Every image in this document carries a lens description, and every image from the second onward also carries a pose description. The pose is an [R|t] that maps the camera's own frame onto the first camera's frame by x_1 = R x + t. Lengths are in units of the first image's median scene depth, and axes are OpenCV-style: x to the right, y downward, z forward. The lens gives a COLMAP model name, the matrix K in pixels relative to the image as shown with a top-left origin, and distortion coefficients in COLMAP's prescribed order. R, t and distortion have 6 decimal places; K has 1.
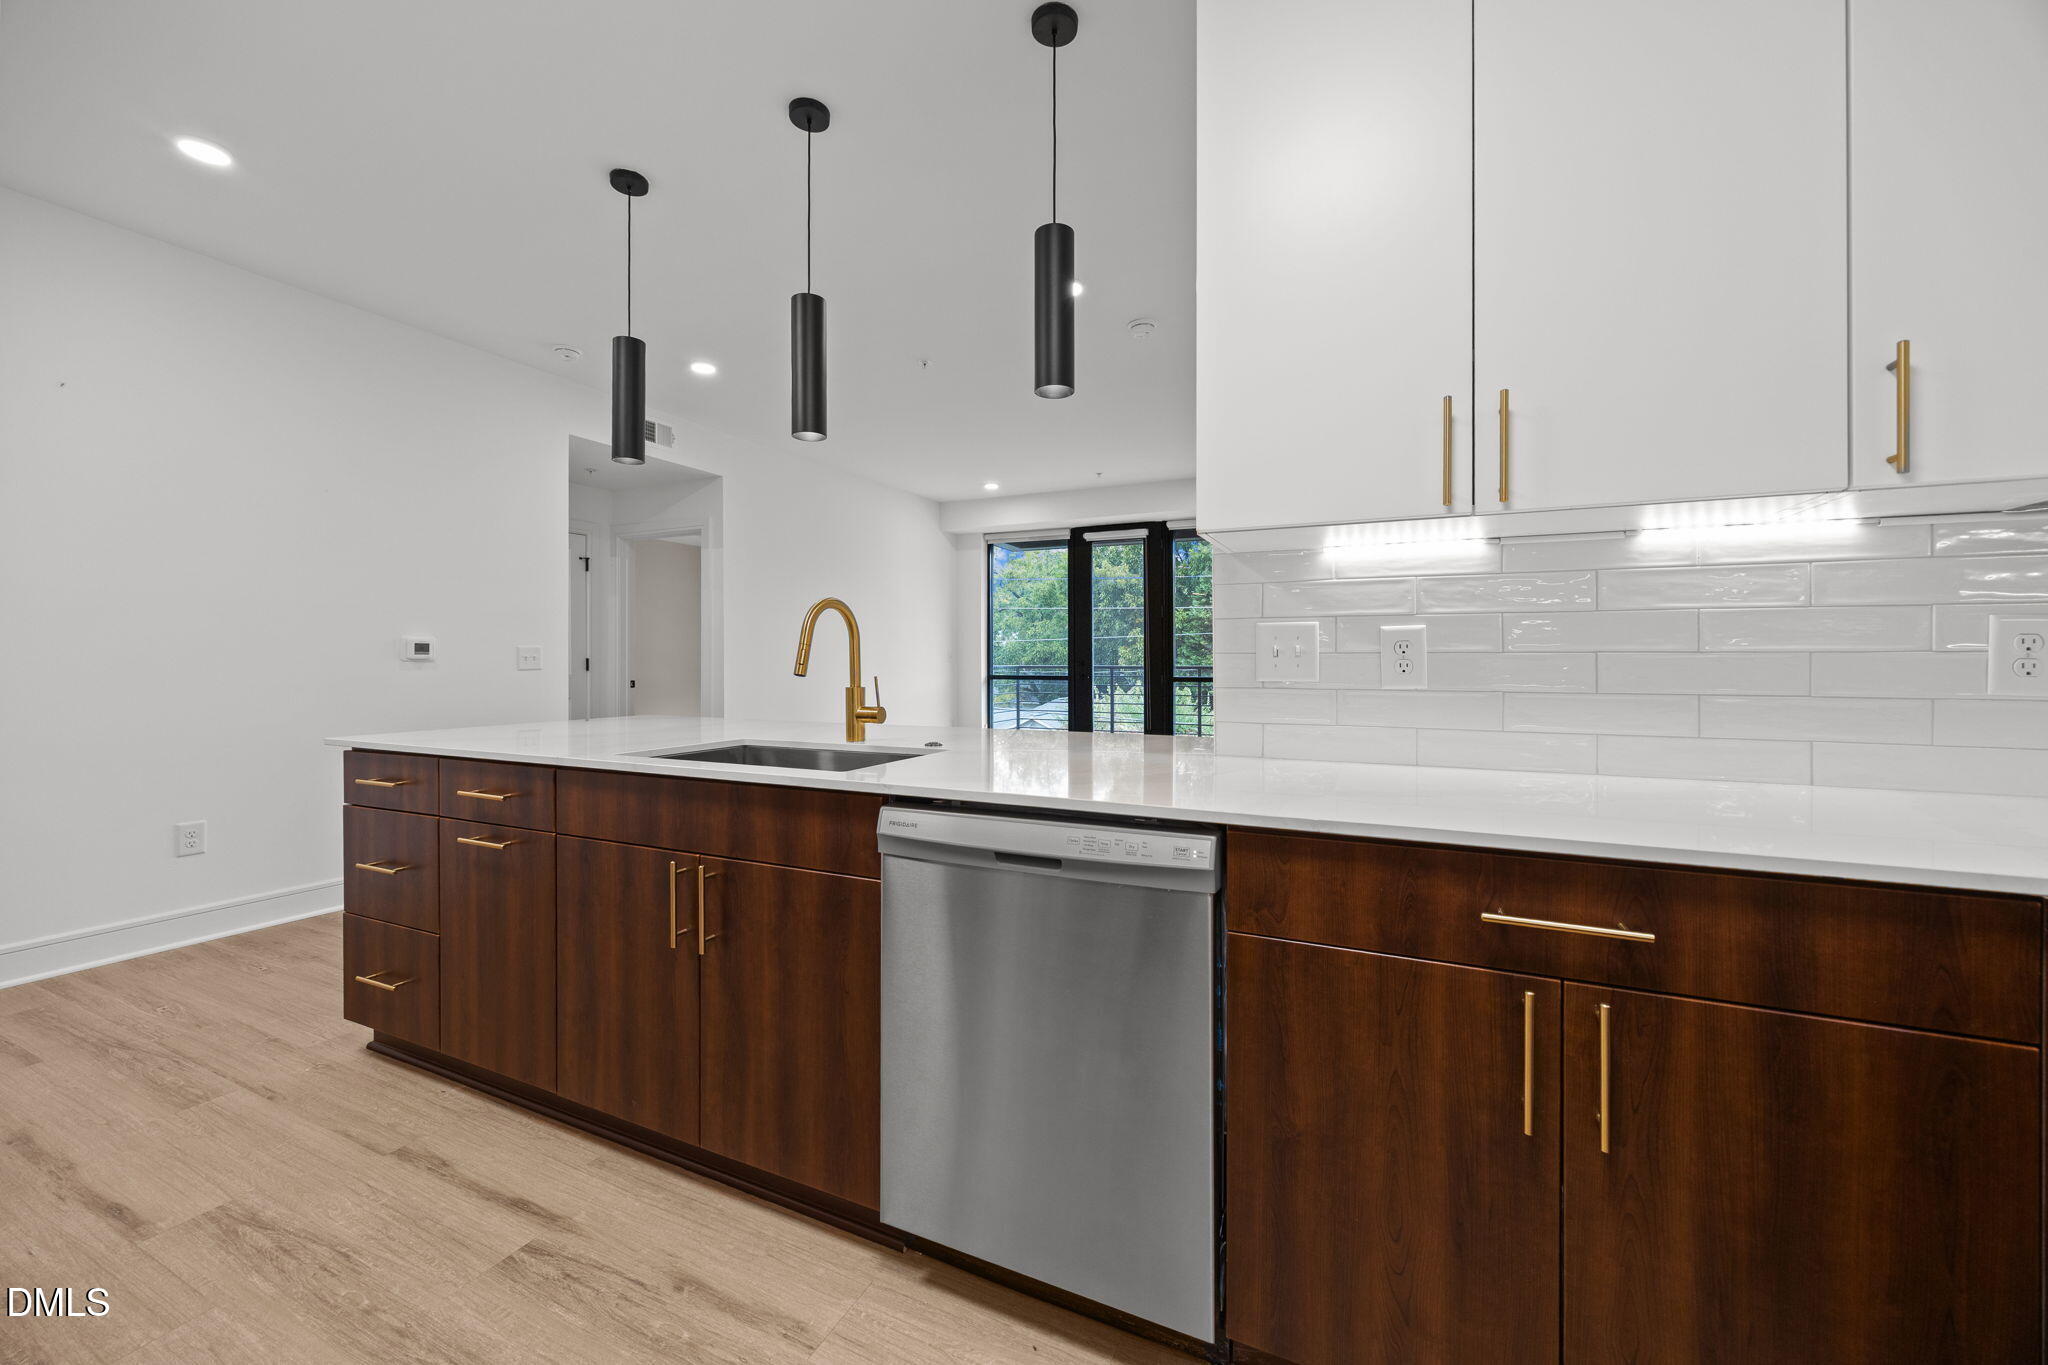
lens RADIAL K [[789.7, 0, 1039.6], [0, 789.7, 669.9], [0, 0, 1]] dist [-0.003760, -0.000203]
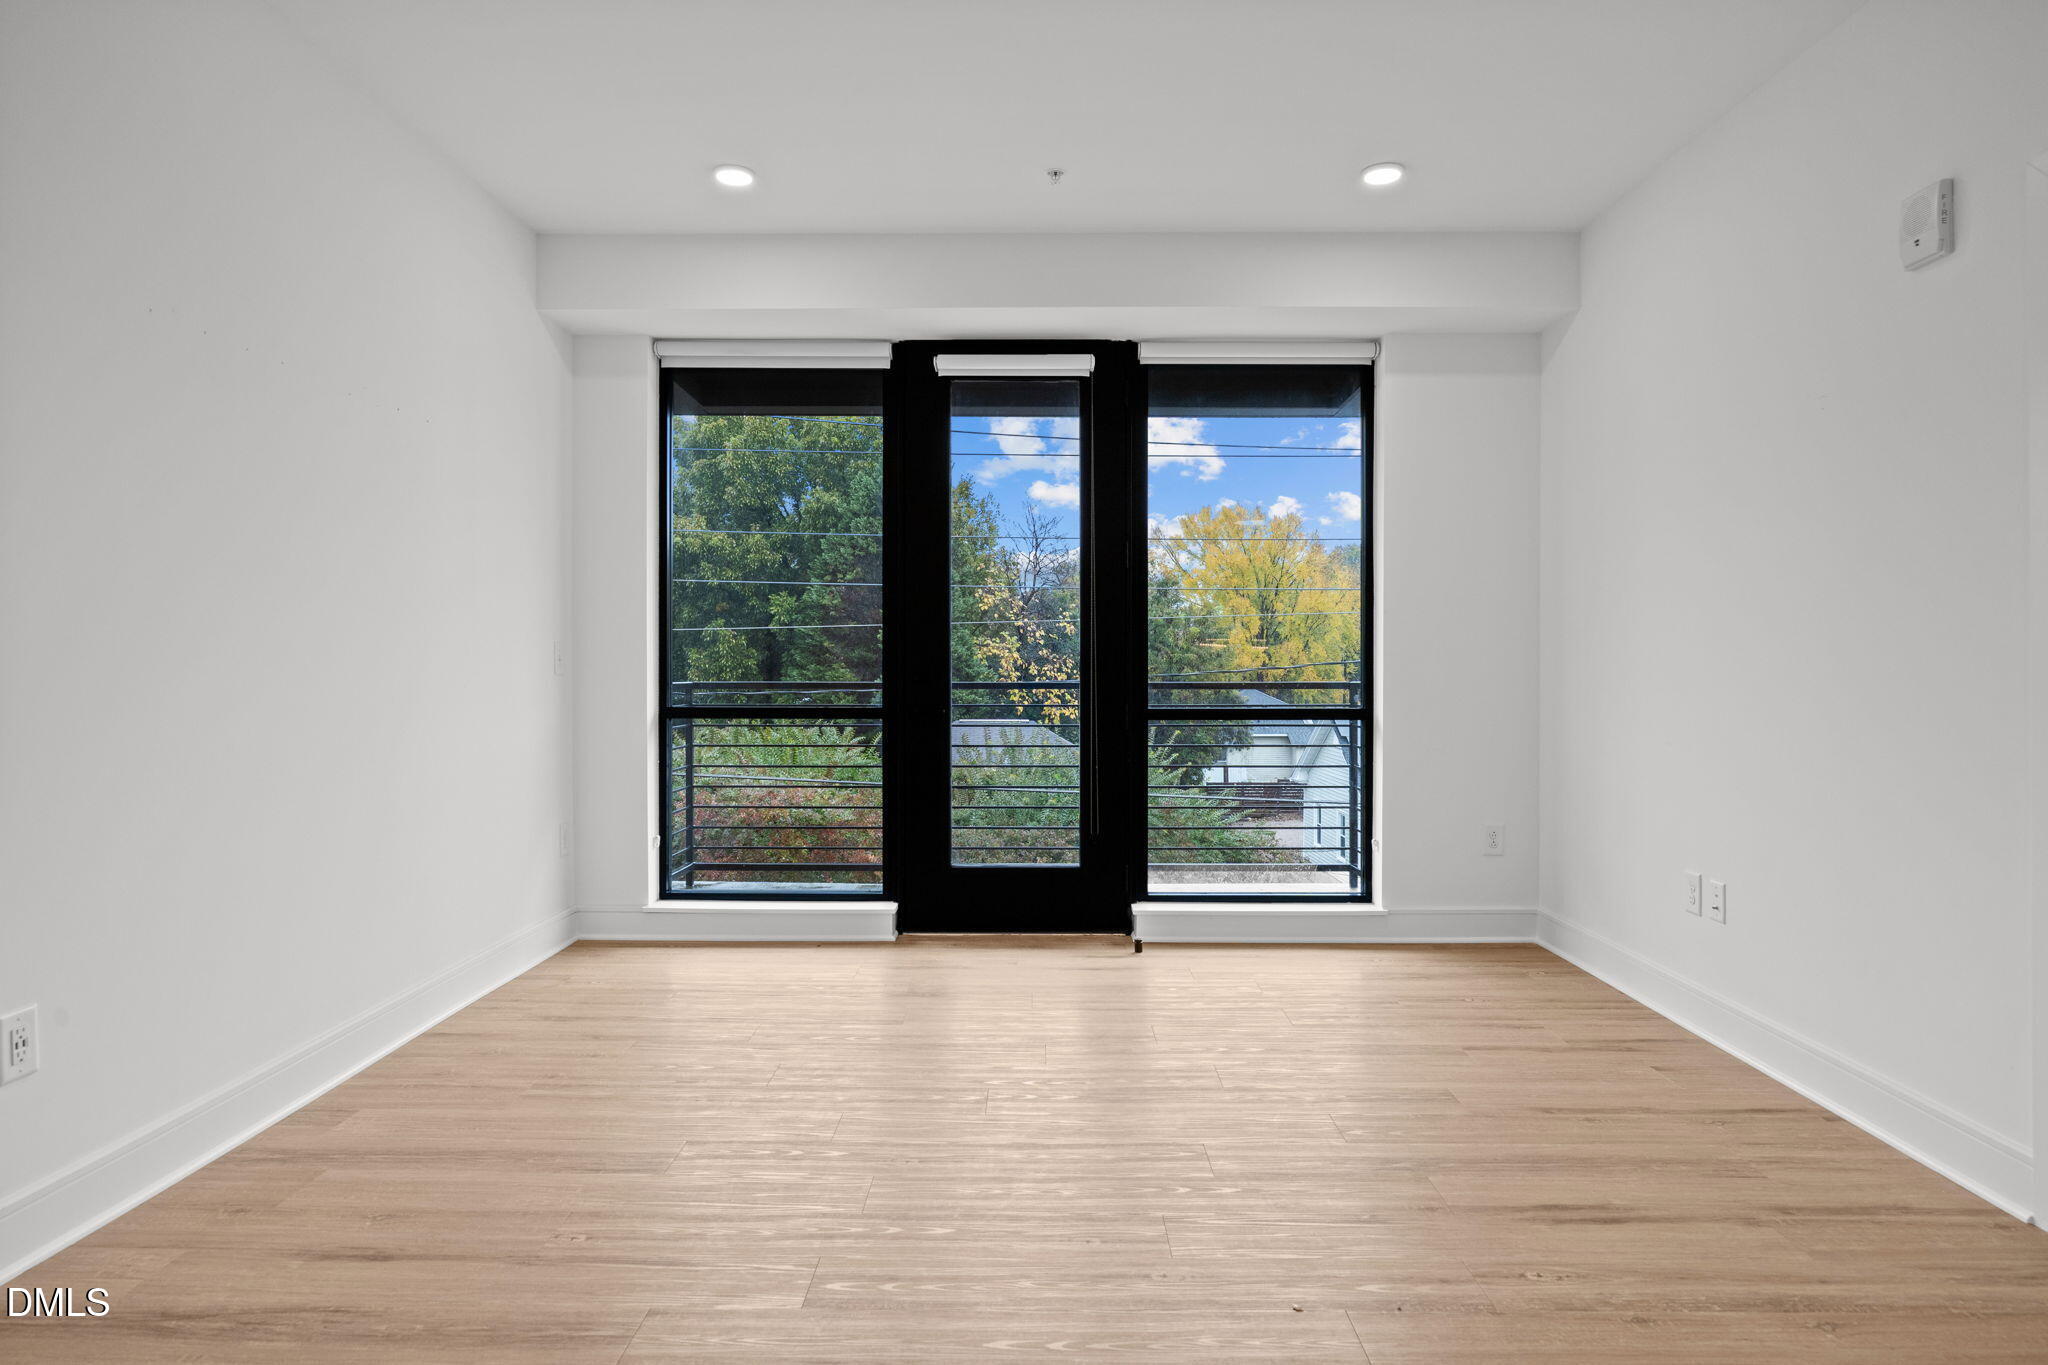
lens RADIAL K [[1195.0, 0, 1036.3], [0, 1195.0, 688.3], [0, 0, 1]] dist [0.000283, -0.000018]
pose [[0.919703, -0.004957, 0.392584, -0.134384], [0.004195, 0.999987, 0.002801, -0.004346], [-0.392593, -0.000929, 0.919712, 0.407304]]
